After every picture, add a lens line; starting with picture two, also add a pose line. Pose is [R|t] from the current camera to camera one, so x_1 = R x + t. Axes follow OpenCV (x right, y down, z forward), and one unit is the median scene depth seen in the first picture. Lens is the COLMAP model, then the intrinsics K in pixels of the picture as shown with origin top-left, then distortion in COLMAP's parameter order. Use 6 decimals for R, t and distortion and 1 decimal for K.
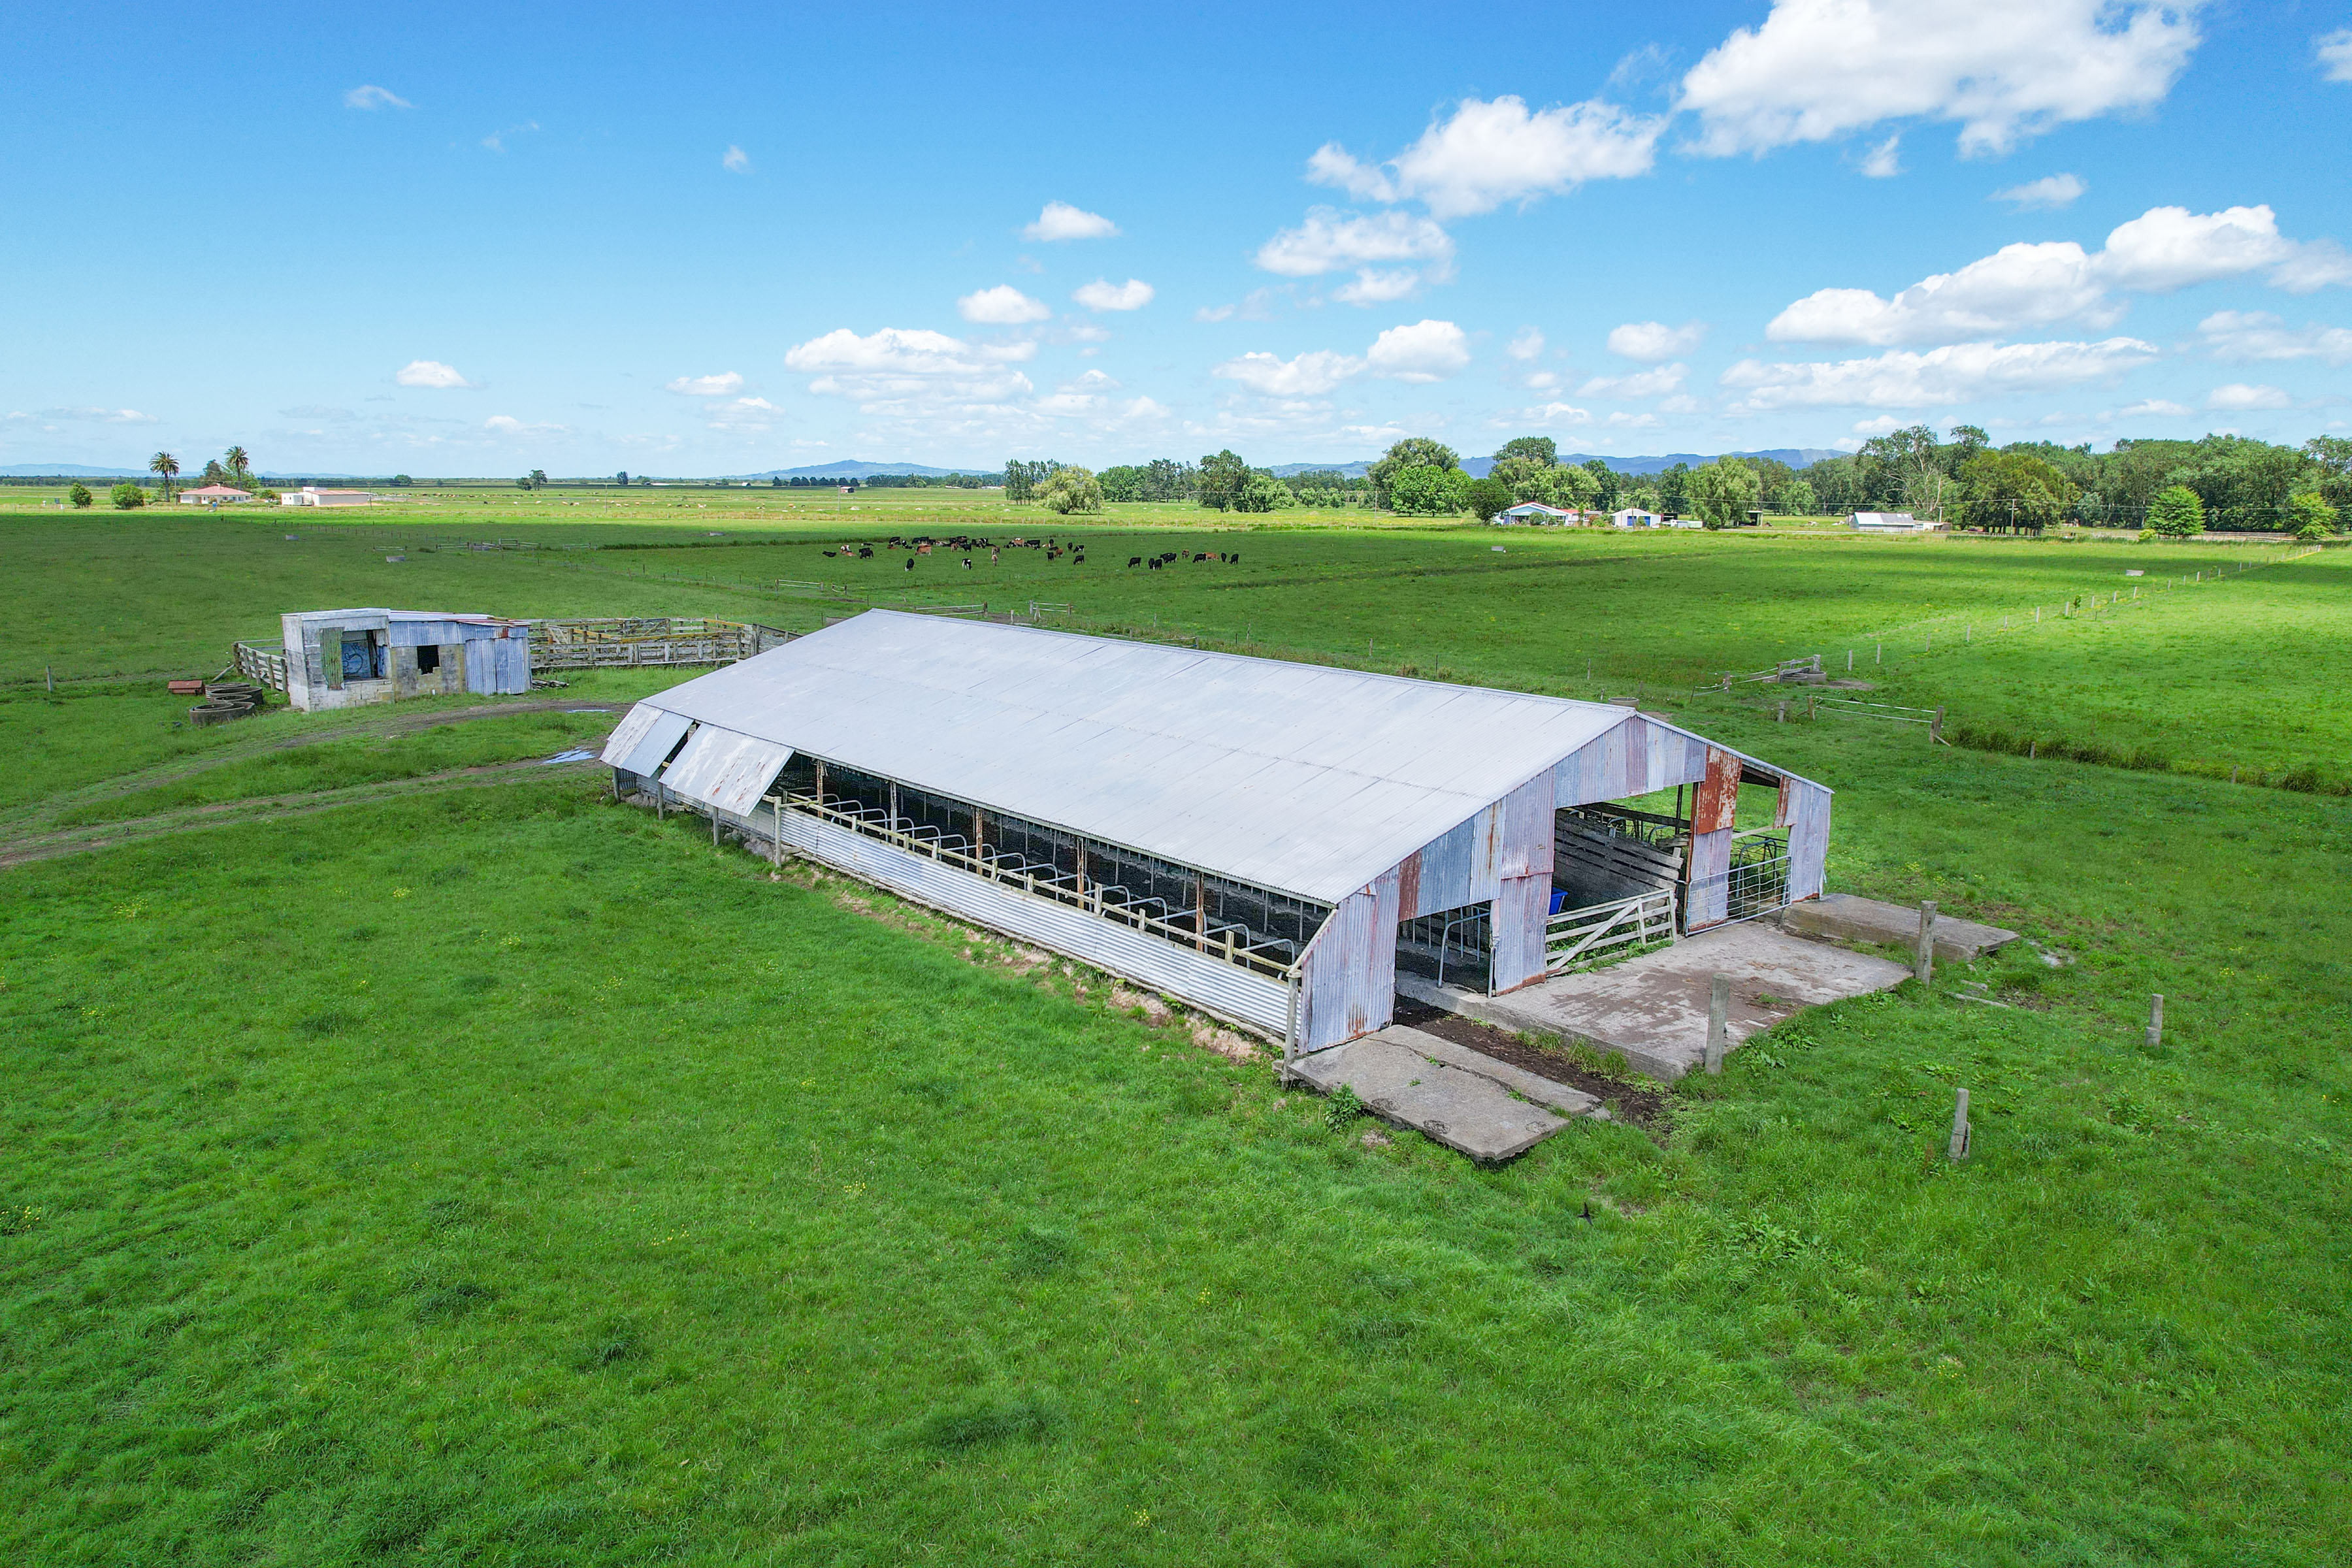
lens RADIAL K [[1615.4, 0, 1118.8], [0, 1615.4, 778.9], [0, 0, 1]] dist [-0.026983, 0.000545]
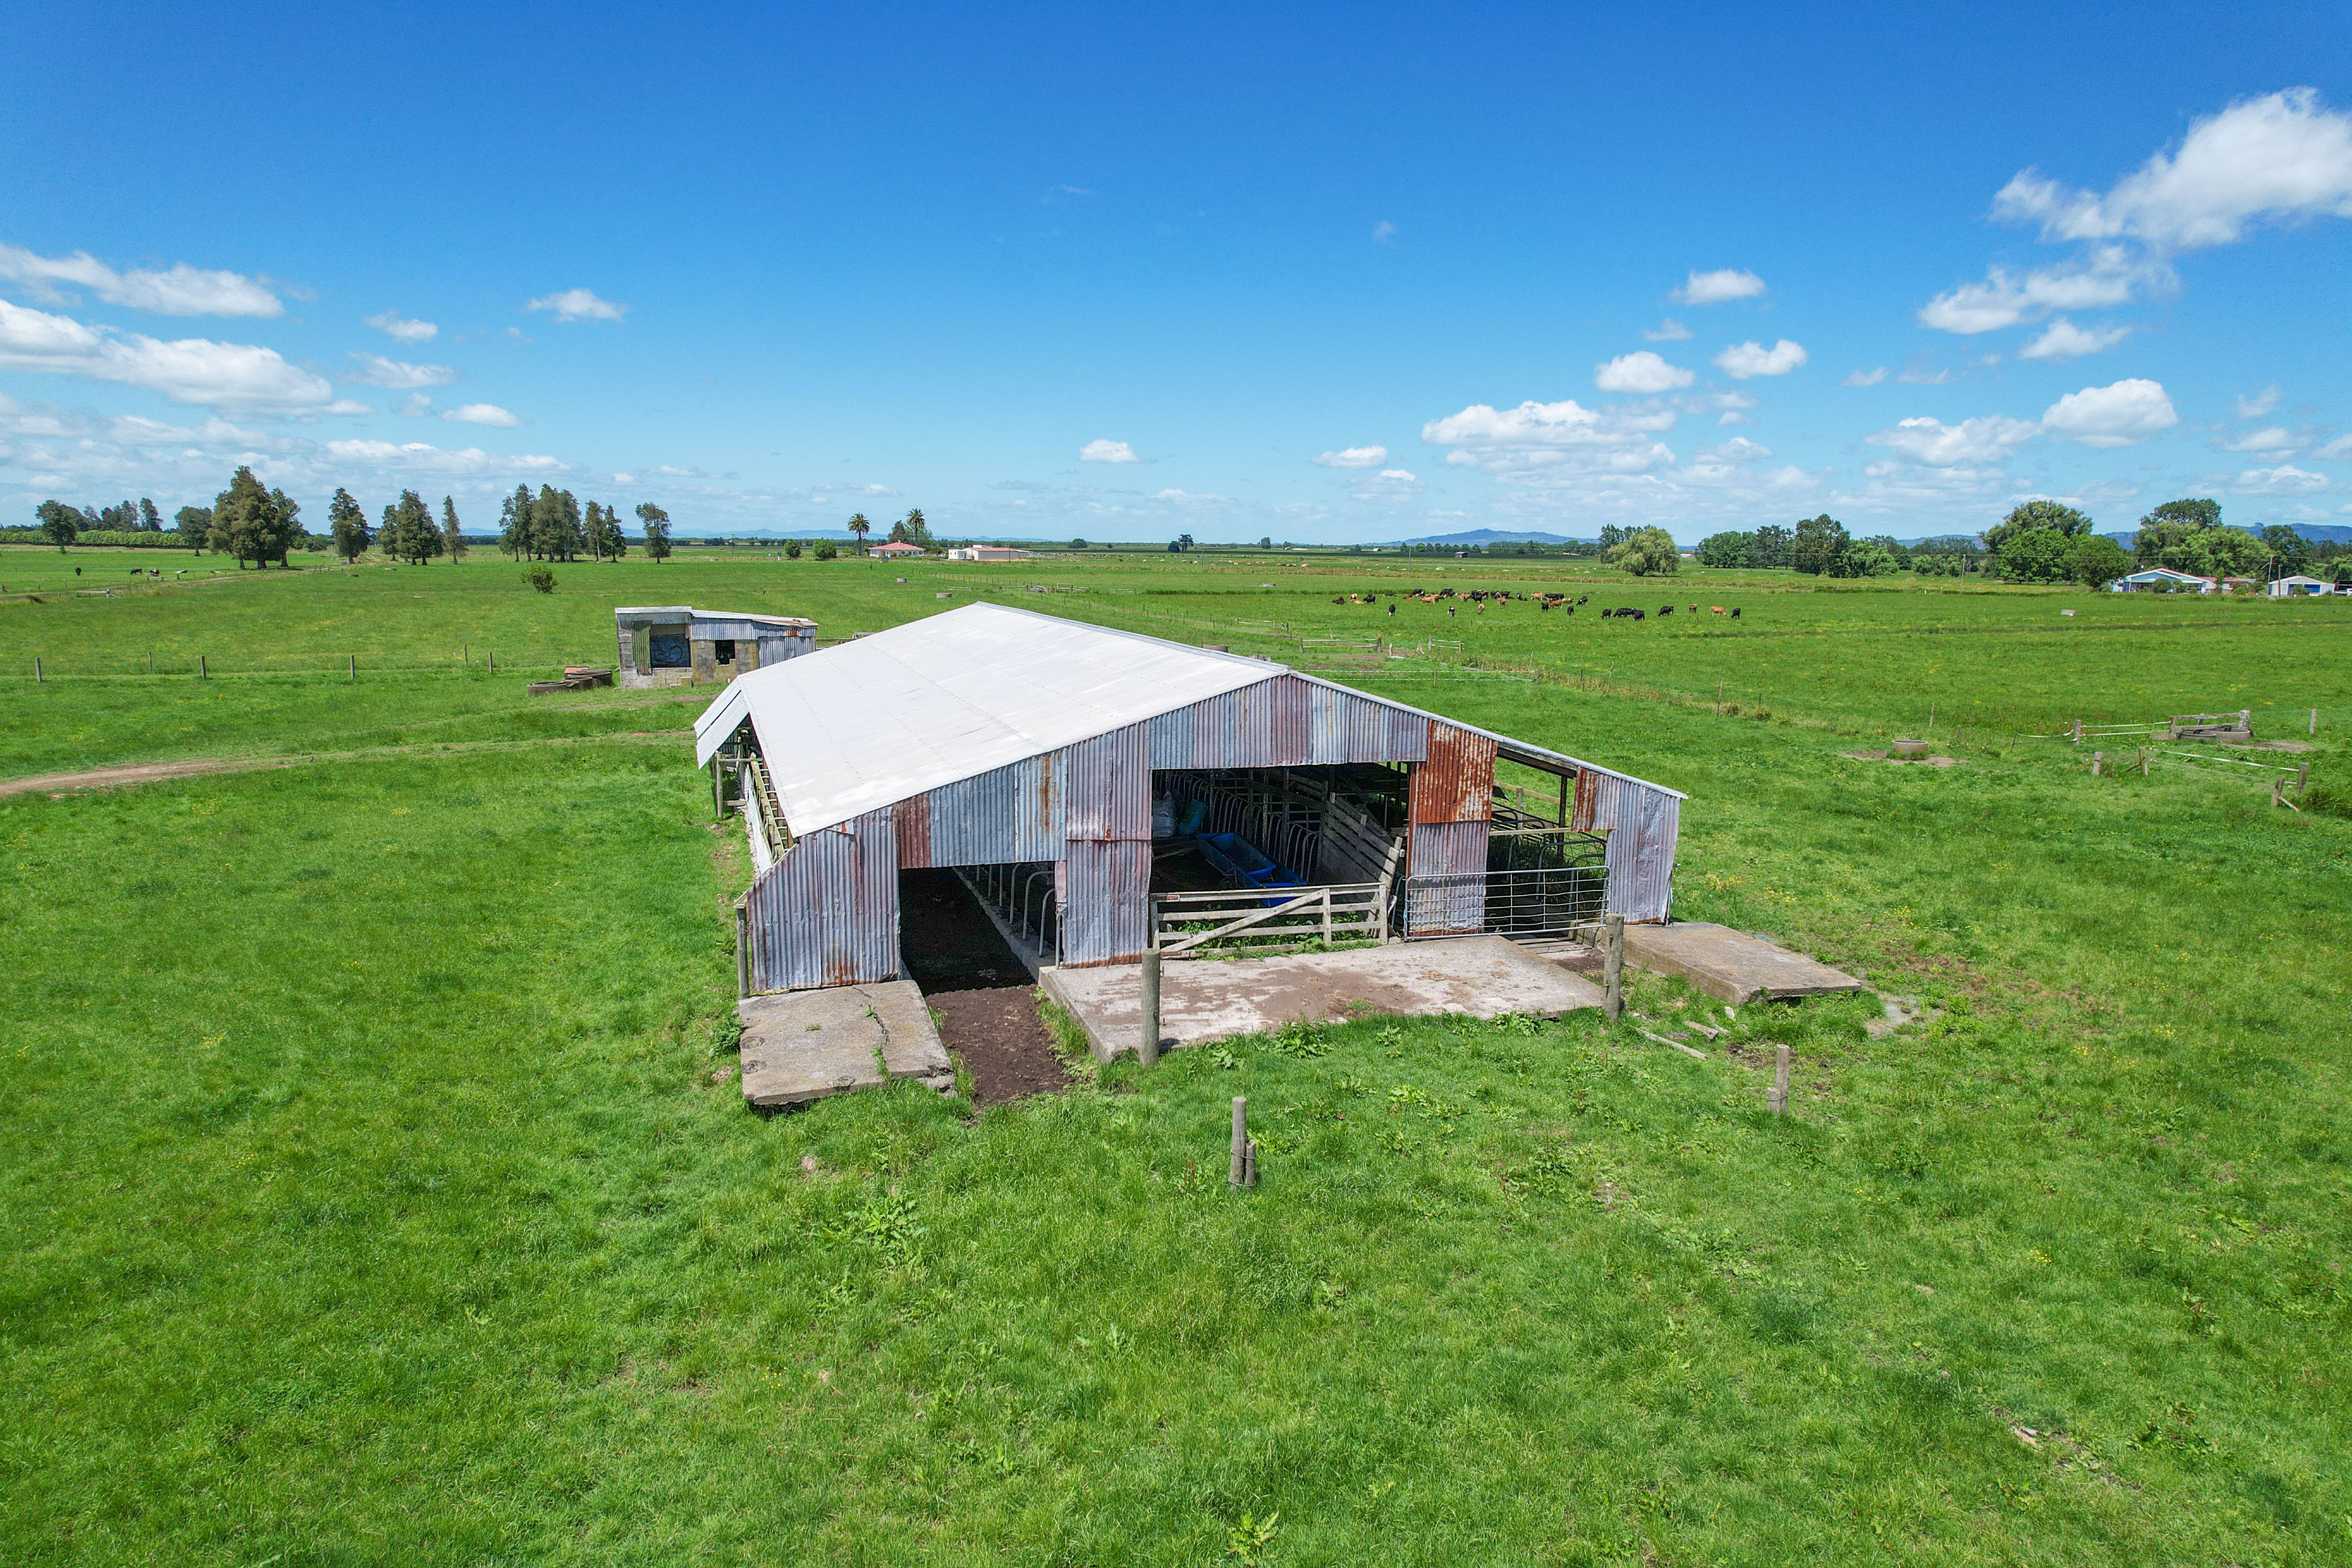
lens RADIAL K [[1554.6, 0, 1176.0], [0, 1554.6, 784.0], [0, 0, 1]] dist [-0.078986, 0.079114]
pose [[0.931811, 0.058155, -0.358256, 0.048658], [-0.070149, 0.997325, -0.020562, 0.003593], [0.356101, 0.044291, 0.933397, 0.016070]]
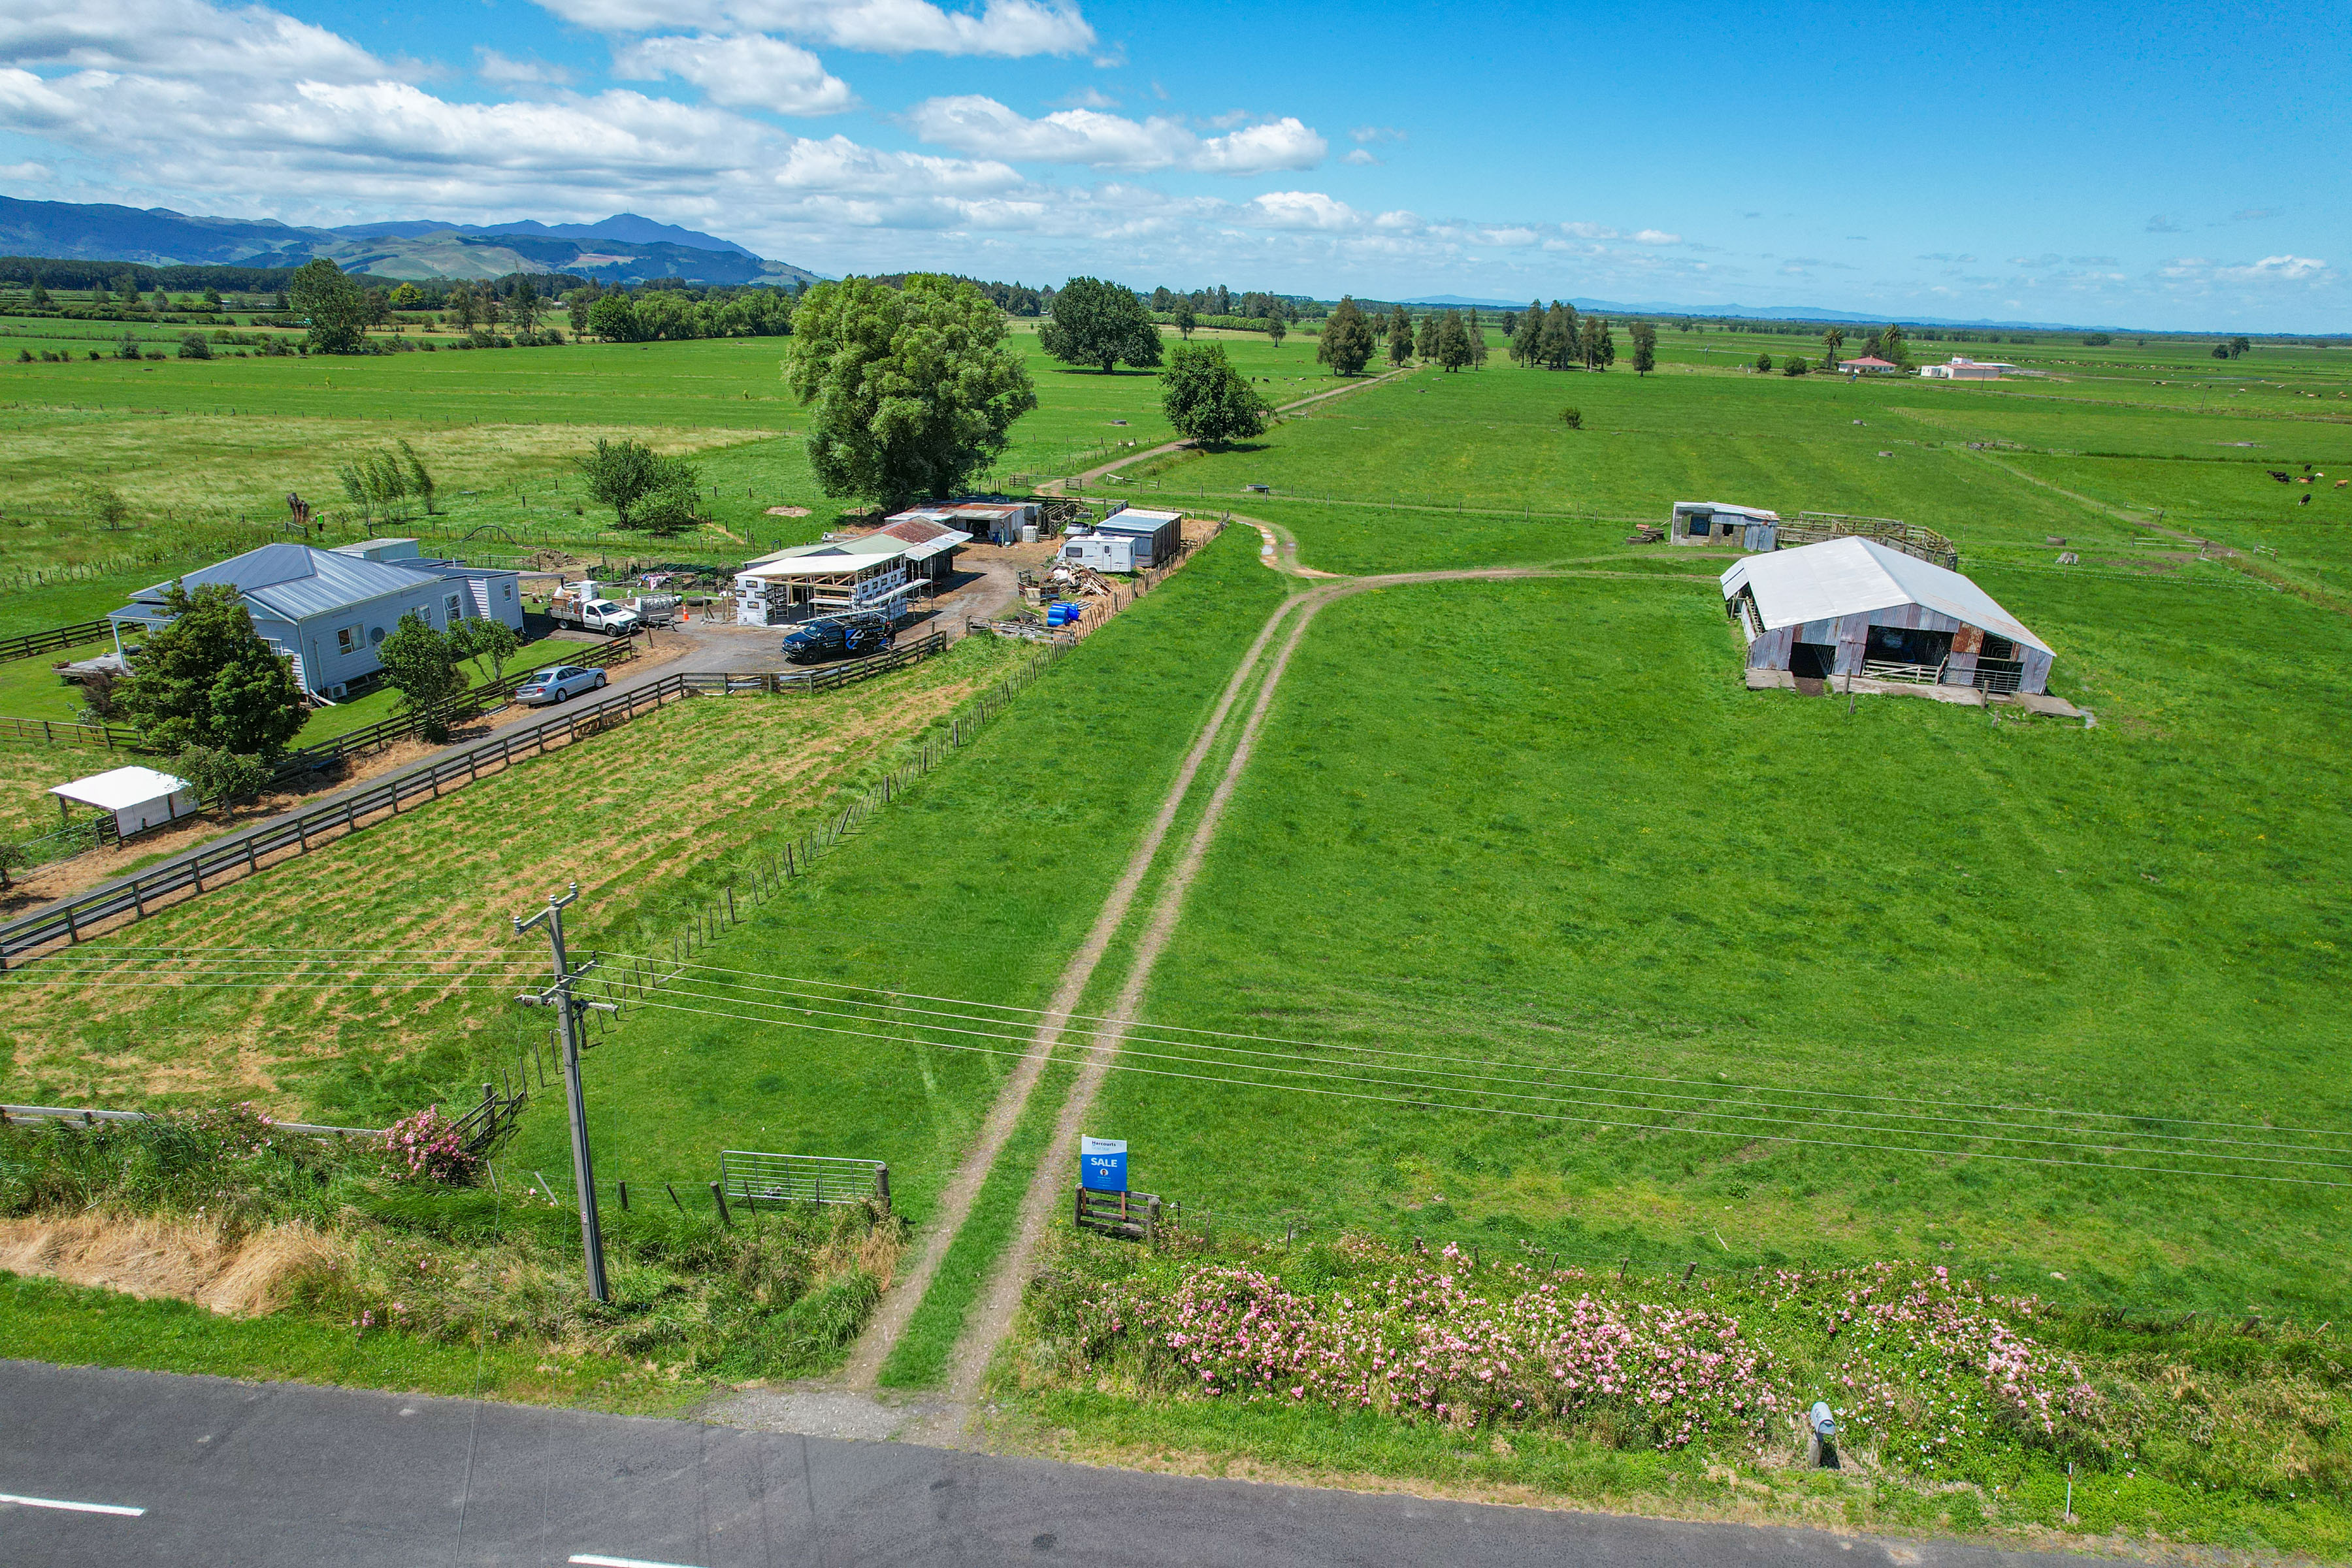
lens RADIAL K [[1554.6, 0, 1176.0], [0, 1554.6, 784.0], [0, 0, 1]] dist [-0.078986, 0.079114]
pose [[0.569816, 0.259434, -0.779746, 0.162158], [-0.180266, 0.965209, 0.189407, -0.000437], [0.801757, 0.032635, 0.596758, -0.161590]]
